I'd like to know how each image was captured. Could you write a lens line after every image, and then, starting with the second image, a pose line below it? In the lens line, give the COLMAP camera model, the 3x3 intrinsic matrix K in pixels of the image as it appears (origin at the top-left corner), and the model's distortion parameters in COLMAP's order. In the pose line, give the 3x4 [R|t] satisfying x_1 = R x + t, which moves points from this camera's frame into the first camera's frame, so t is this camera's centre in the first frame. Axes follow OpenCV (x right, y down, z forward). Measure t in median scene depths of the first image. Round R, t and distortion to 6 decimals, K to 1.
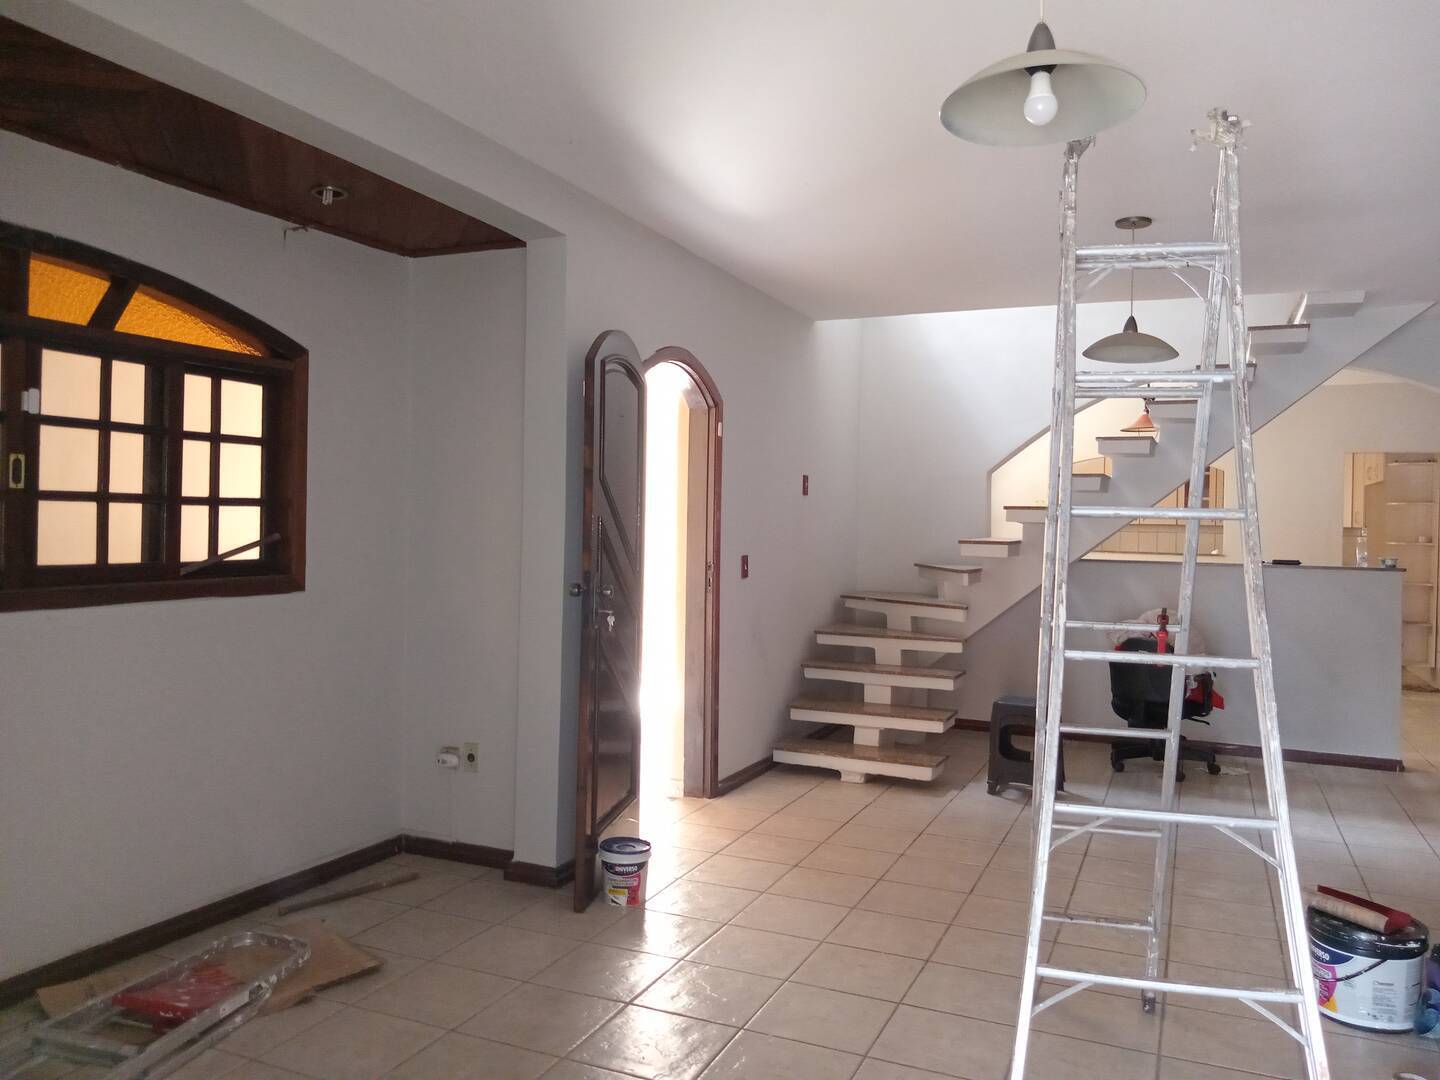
lens RADIAL K [[1079.5, 0, 773.8], [0, 1079.5, 533.0], [0, 0, 1]] dist [0.049835, -0.096138]
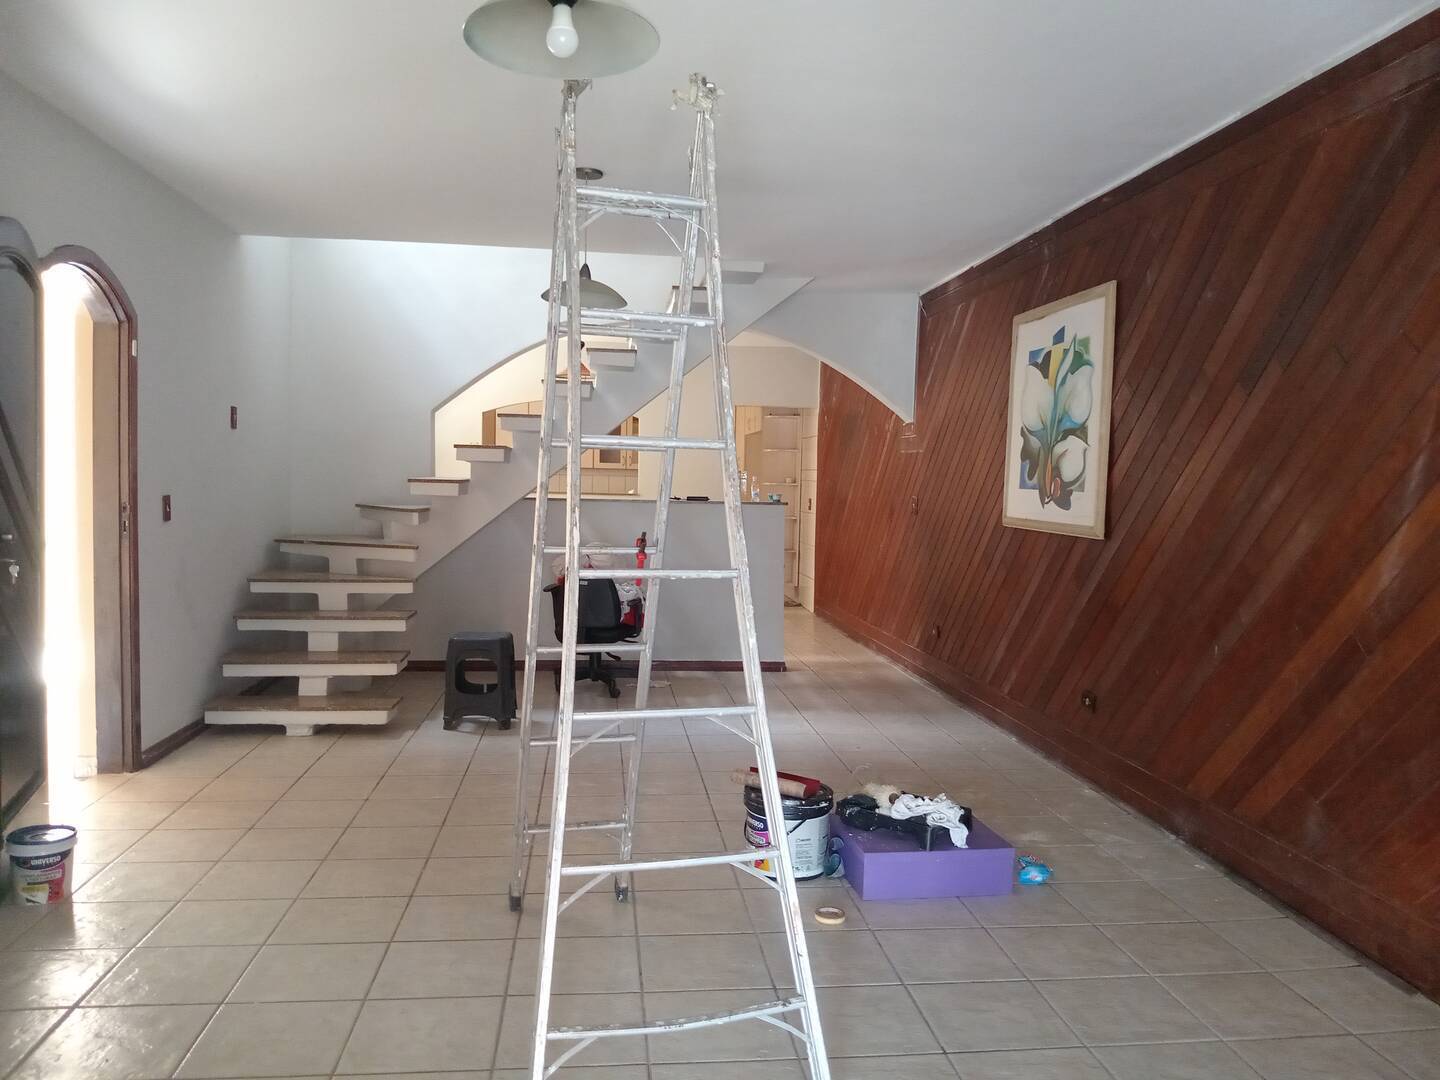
lens RADIAL K [[1079.5, 0, 696.4], [0, 1079.5, 545.2], [0, 0, 1]] dist [0.049835, -0.096138]
pose [[0.867317, -0.028906, 0.496915, -0.107437], [0.003866, 0.998673, 0.051347, 0.020450], [-0.497740, -0.042614, 0.866279, 0.019447]]
